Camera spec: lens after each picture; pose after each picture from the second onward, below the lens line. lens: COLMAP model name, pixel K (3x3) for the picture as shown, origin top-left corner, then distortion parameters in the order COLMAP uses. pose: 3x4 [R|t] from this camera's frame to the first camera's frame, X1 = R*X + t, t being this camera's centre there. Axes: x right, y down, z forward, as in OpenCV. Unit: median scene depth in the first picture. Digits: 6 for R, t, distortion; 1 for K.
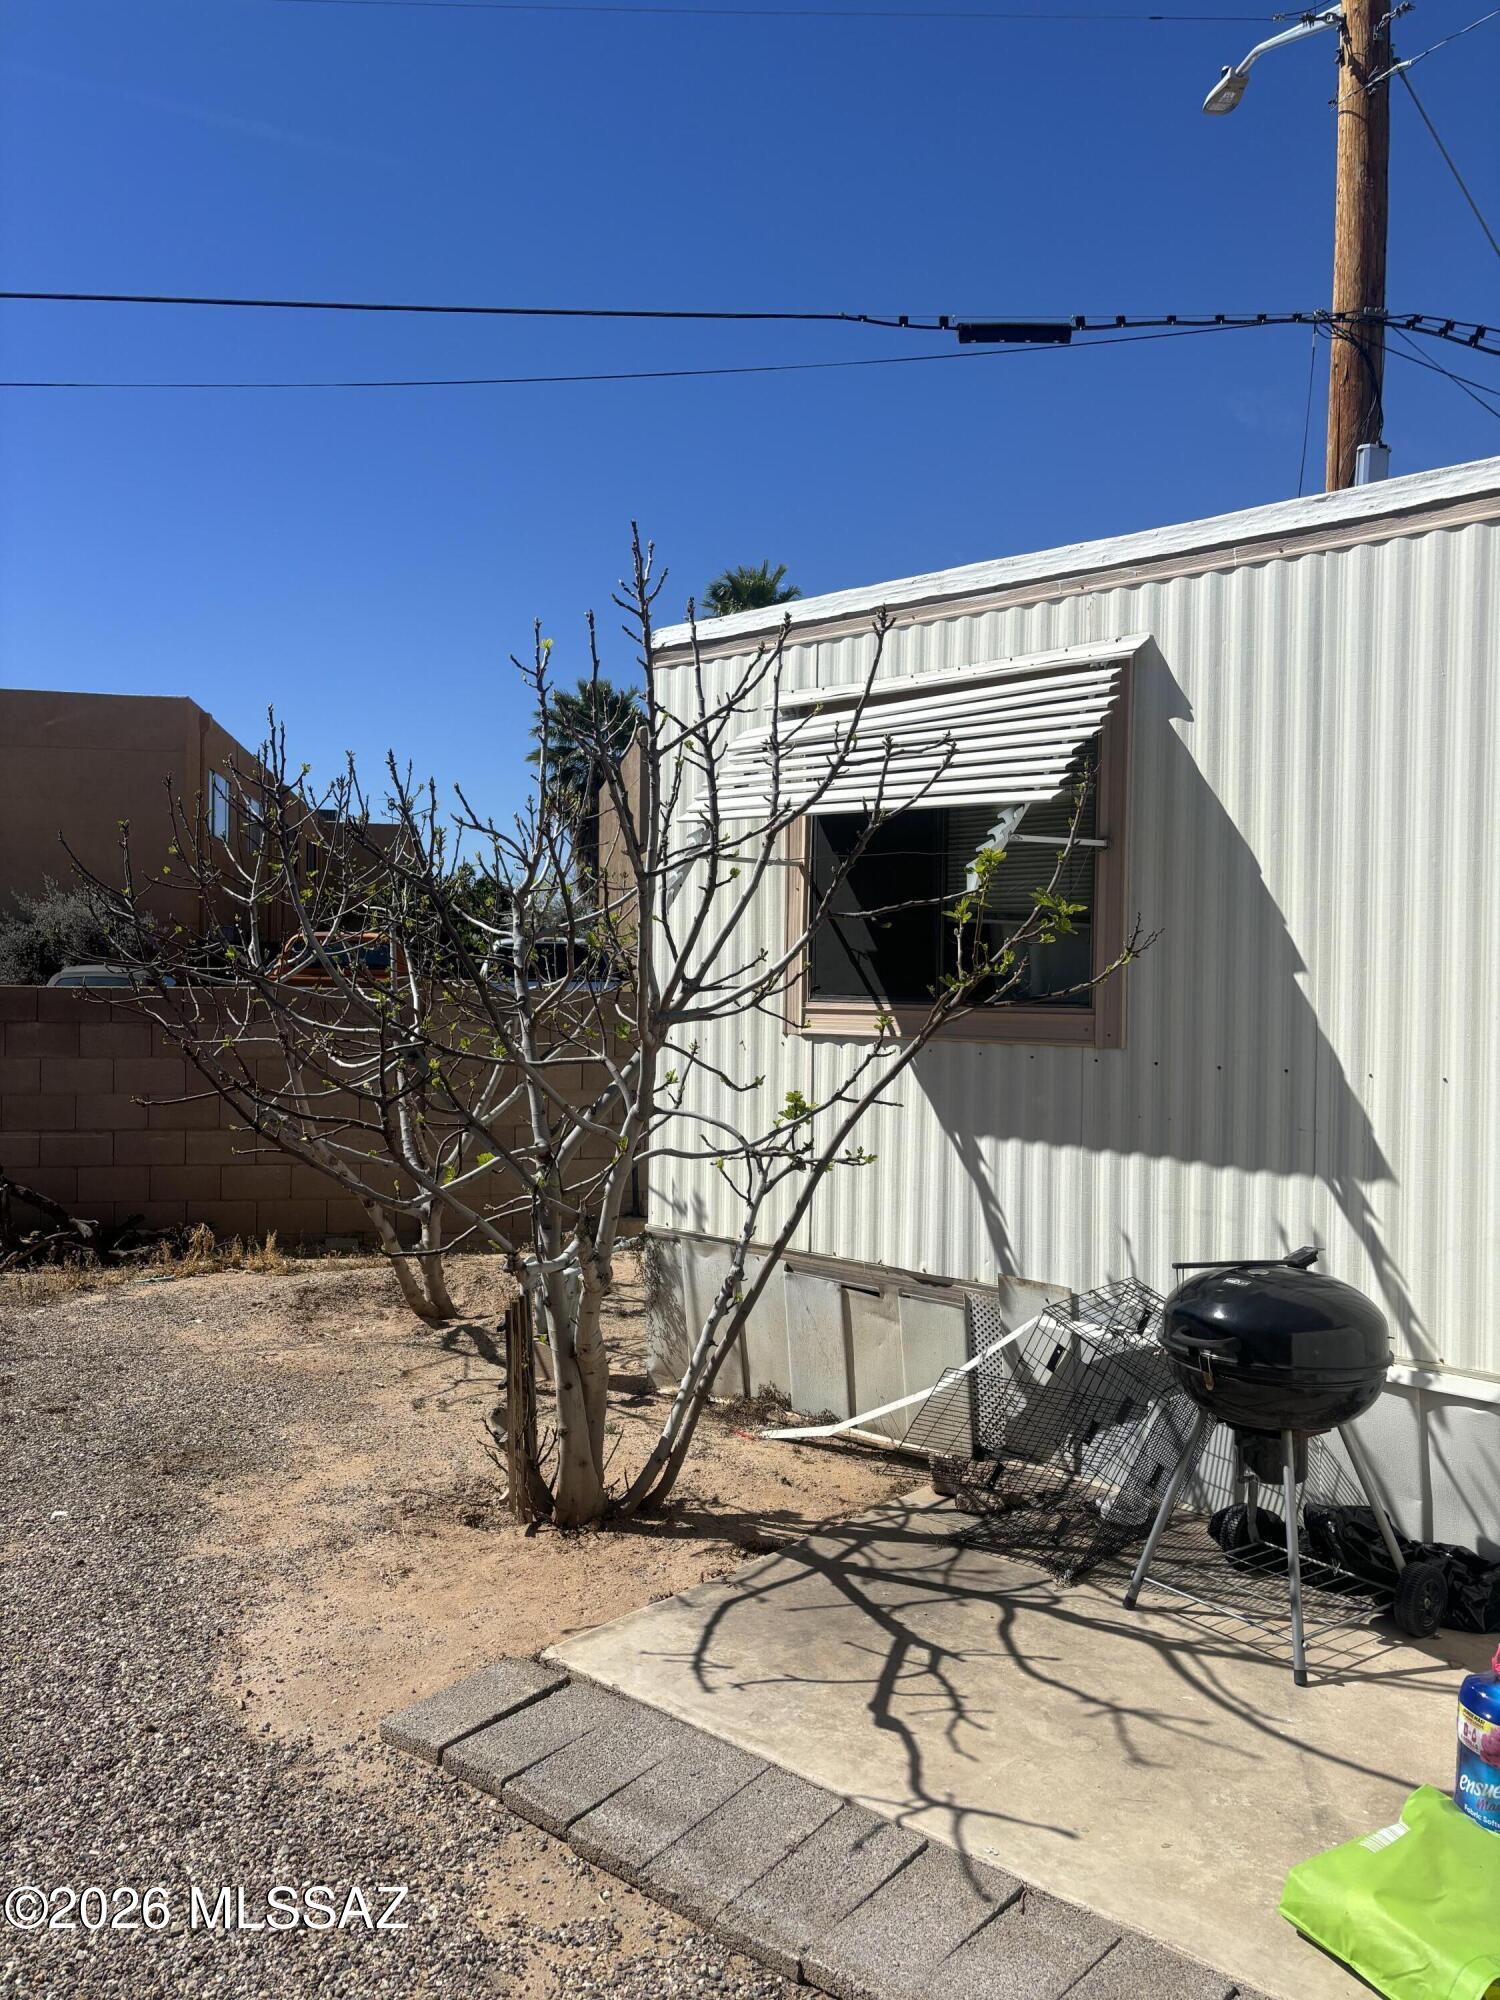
lens RADIAL K [[1507.1, 0, 741.0], [0, 1507.1, 990.5], [0, 0, 1]] dist [0.050305, -0.044972]
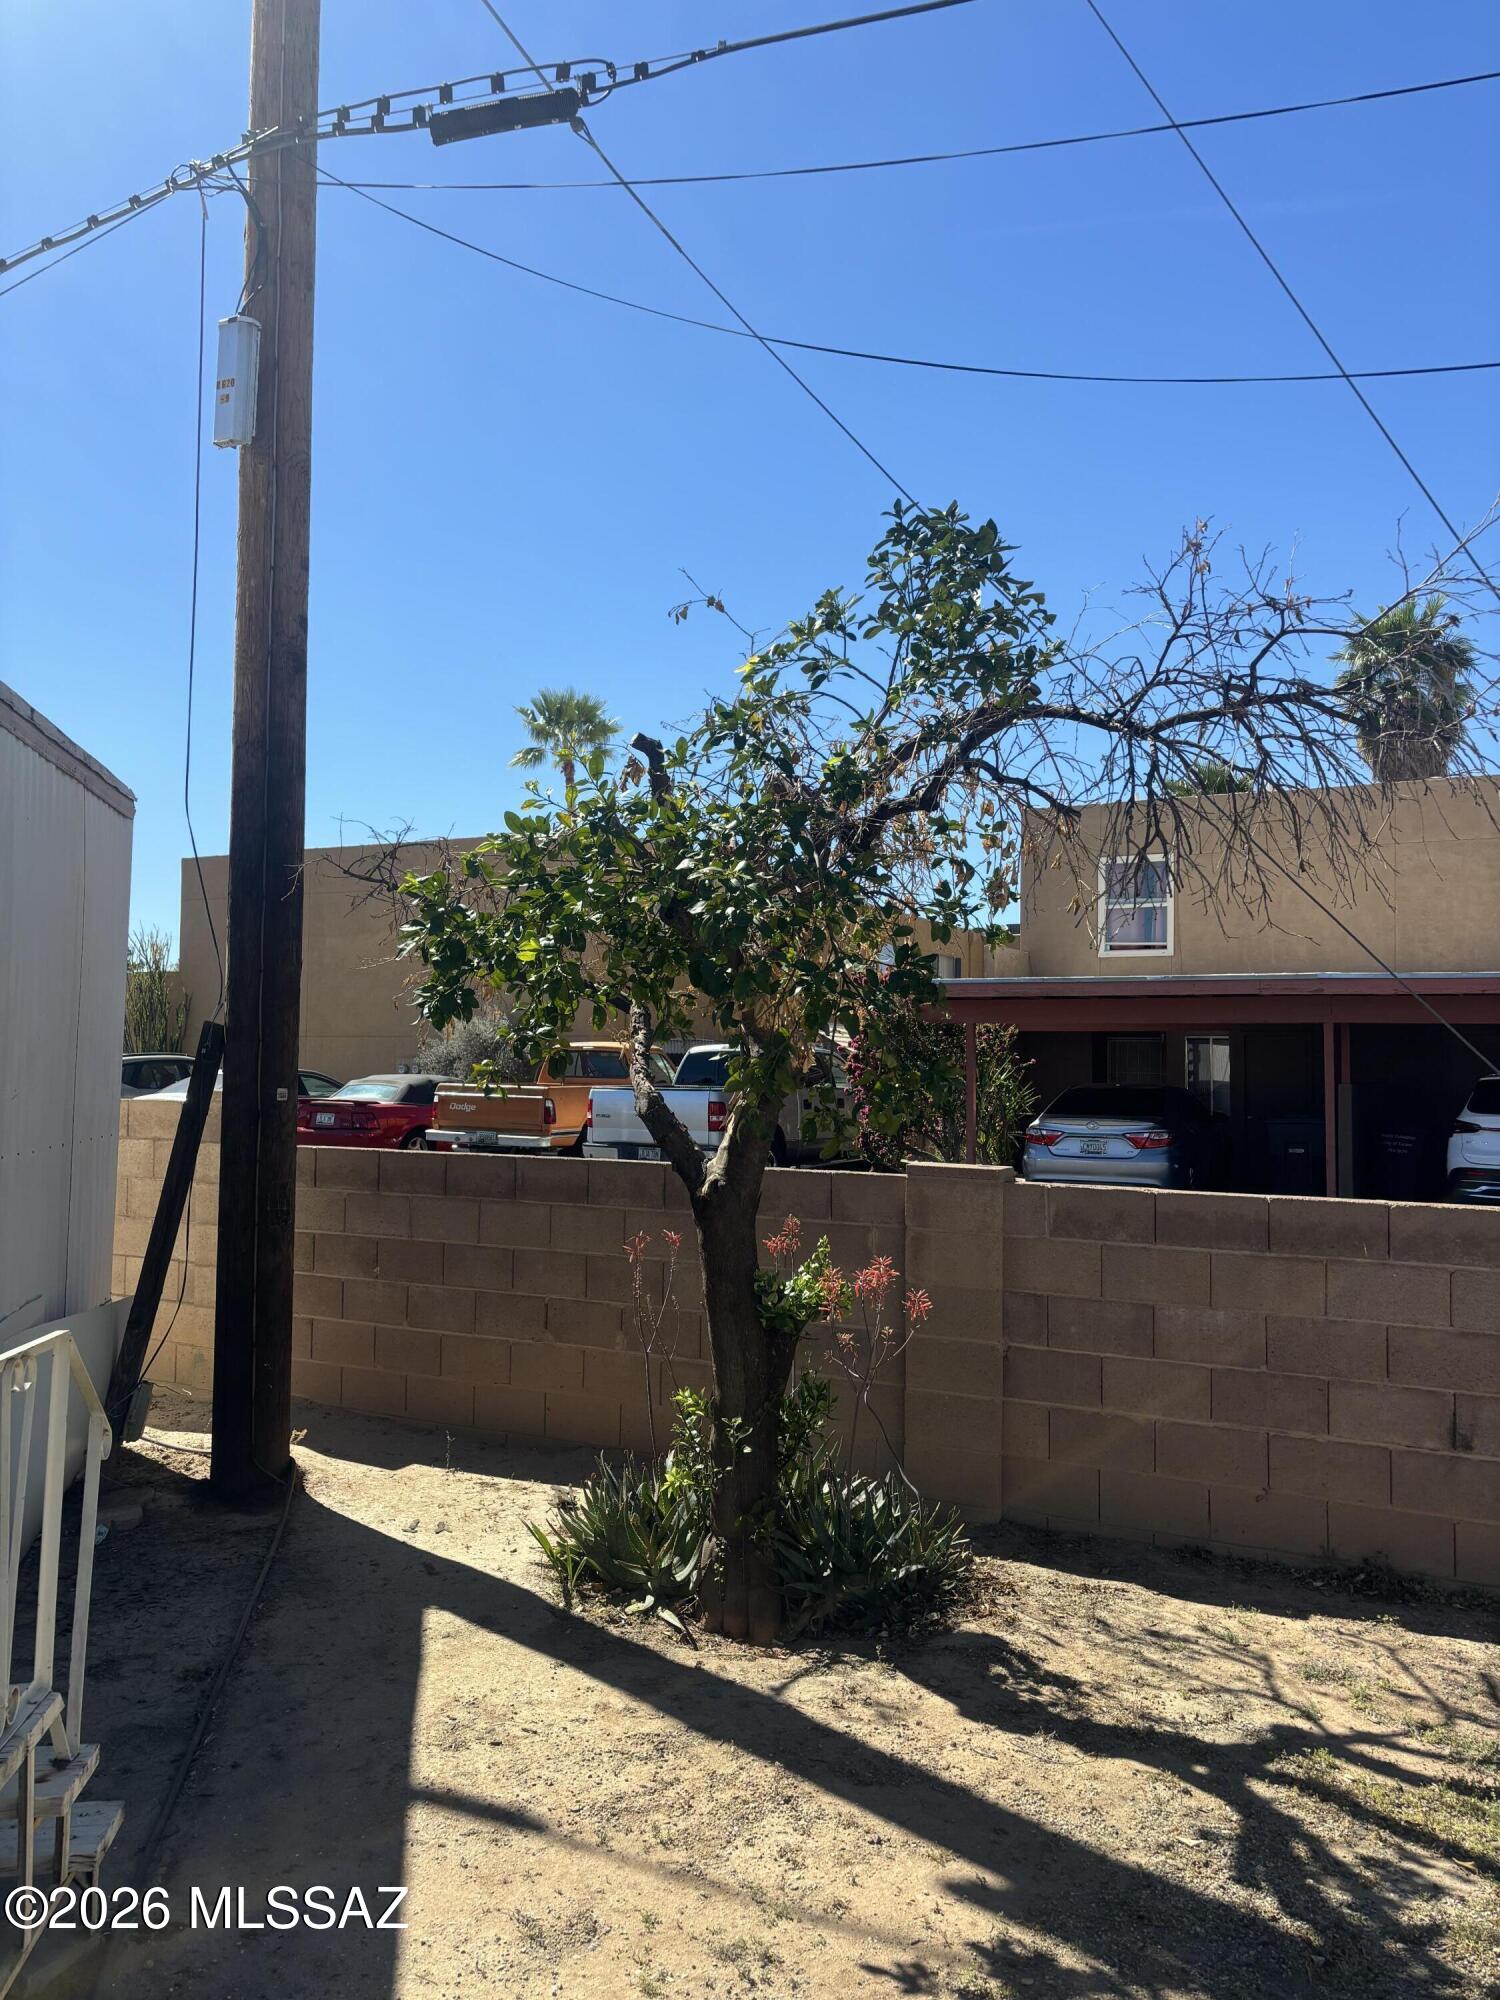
lens RADIAL K [[1507.1, 0, 754.8], [0, 1507.1, 995.3], [0, 0, 1]] dist [0.050305, -0.044972]
pose [[0.790342, -0.024452, -0.612178, 1.690644], [-0.007111, 0.998770, -0.049074, -0.018636], [0.612624, 0.043138, 0.789196, 0.984202]]
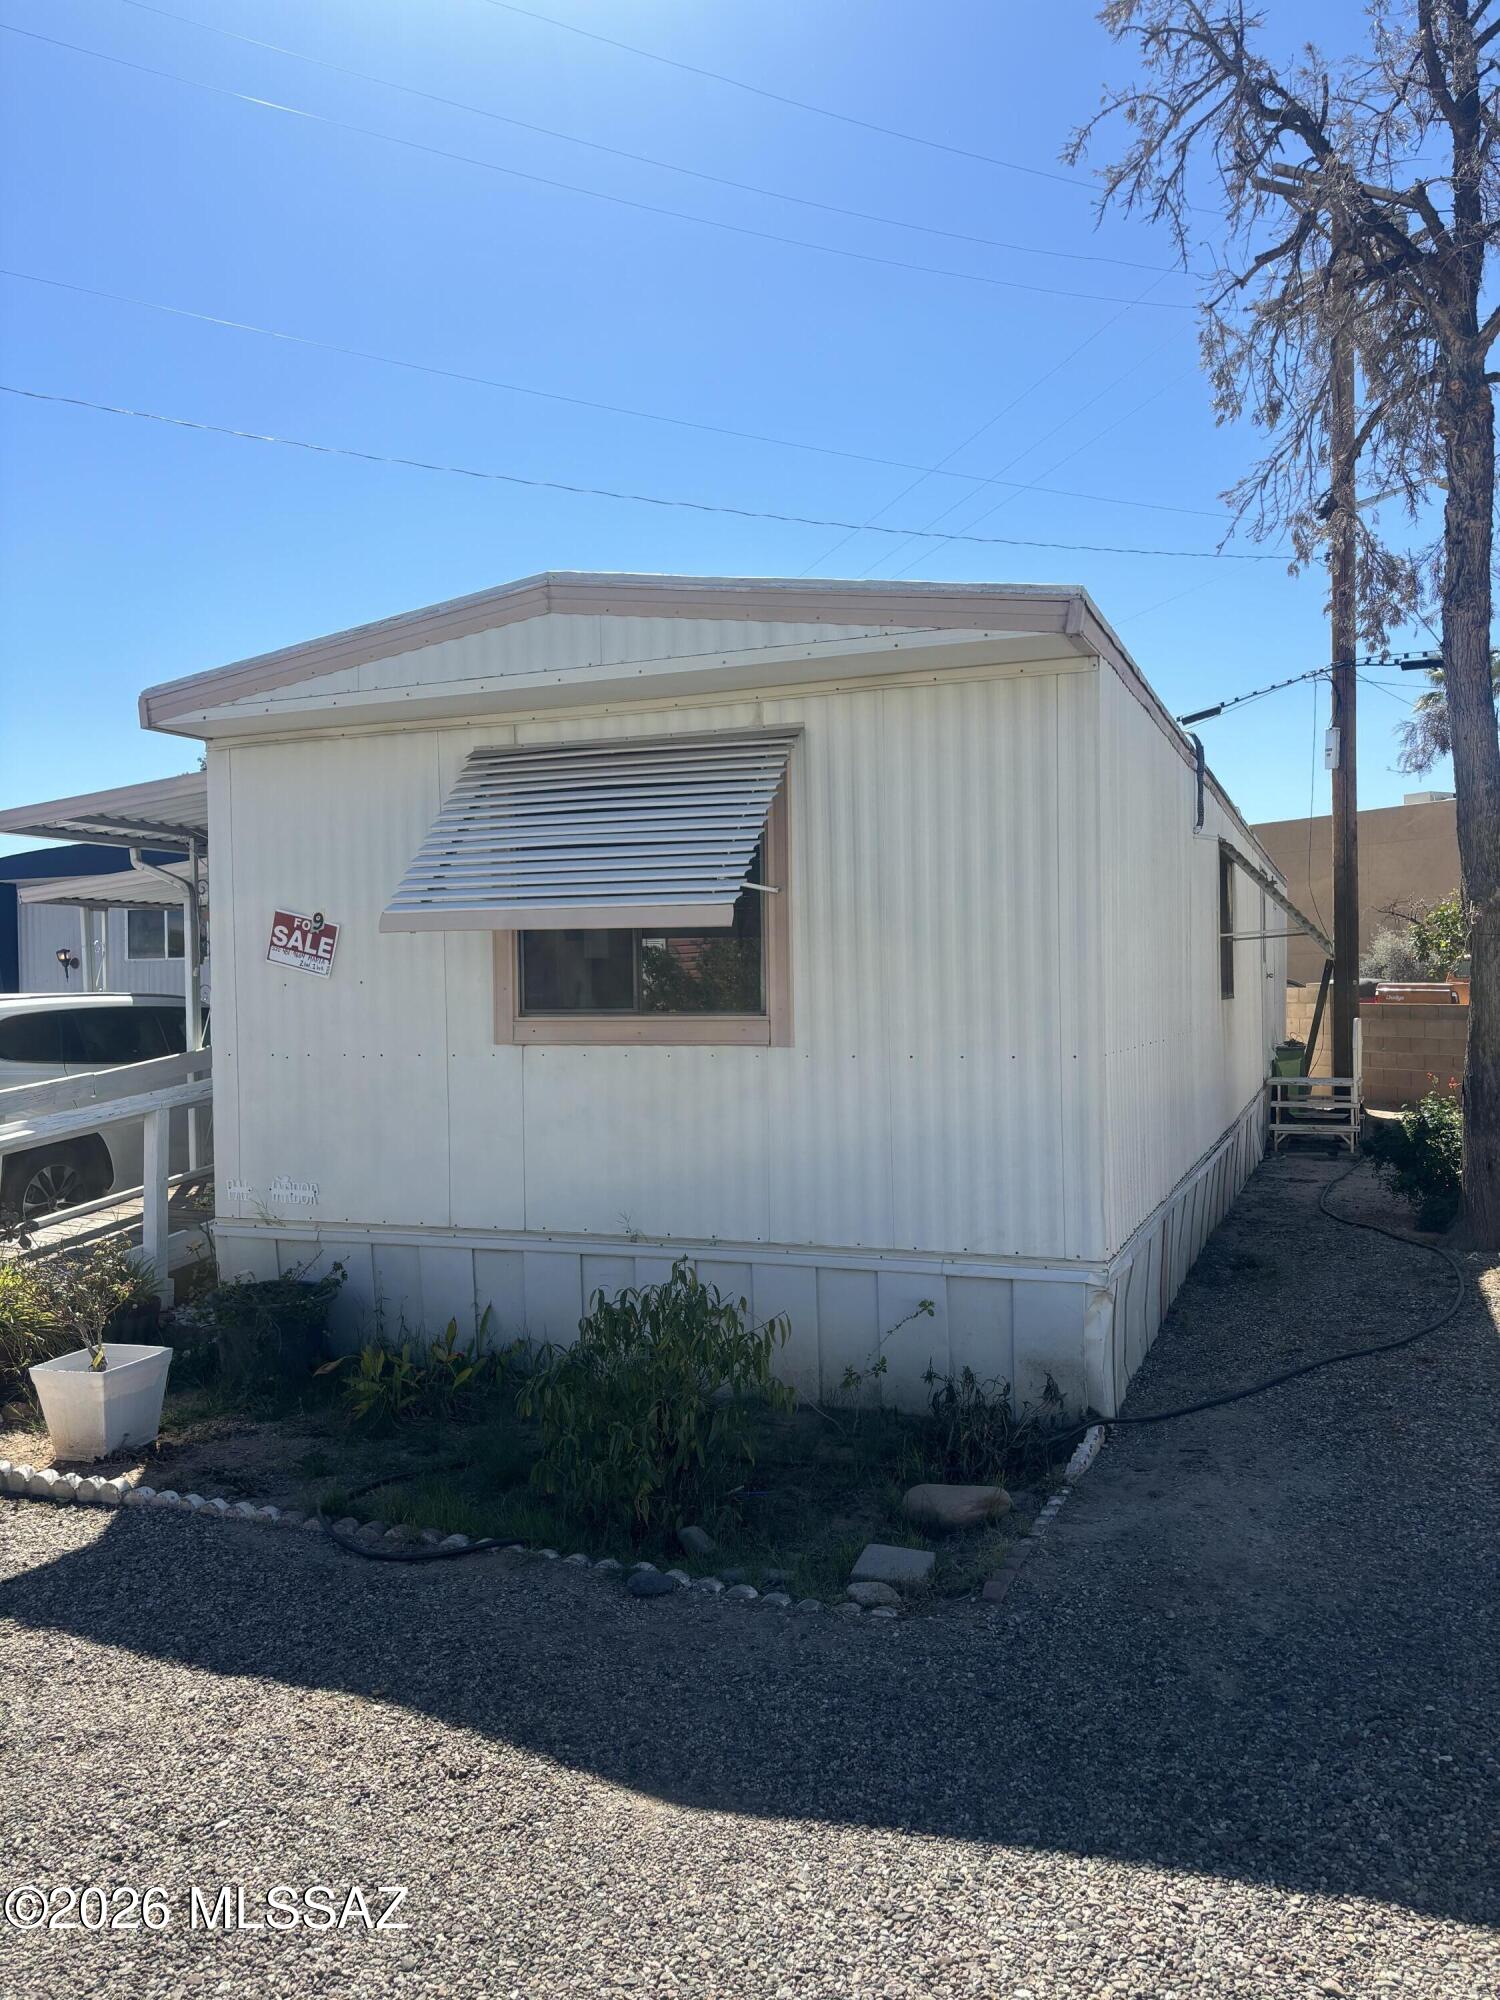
lens RADIAL K [[1507.1, 0, 744.2], [0, 1507.1, 1002.5], [0, 0, 1]] dist [0.050305, -0.044972]
pose [[0.328335, 0.004030, -0.944553, 3.540603], [0.018874, 0.999763, 0.010827, -0.017083], [0.944373, -0.021383, 0.328181, -0.799104]]
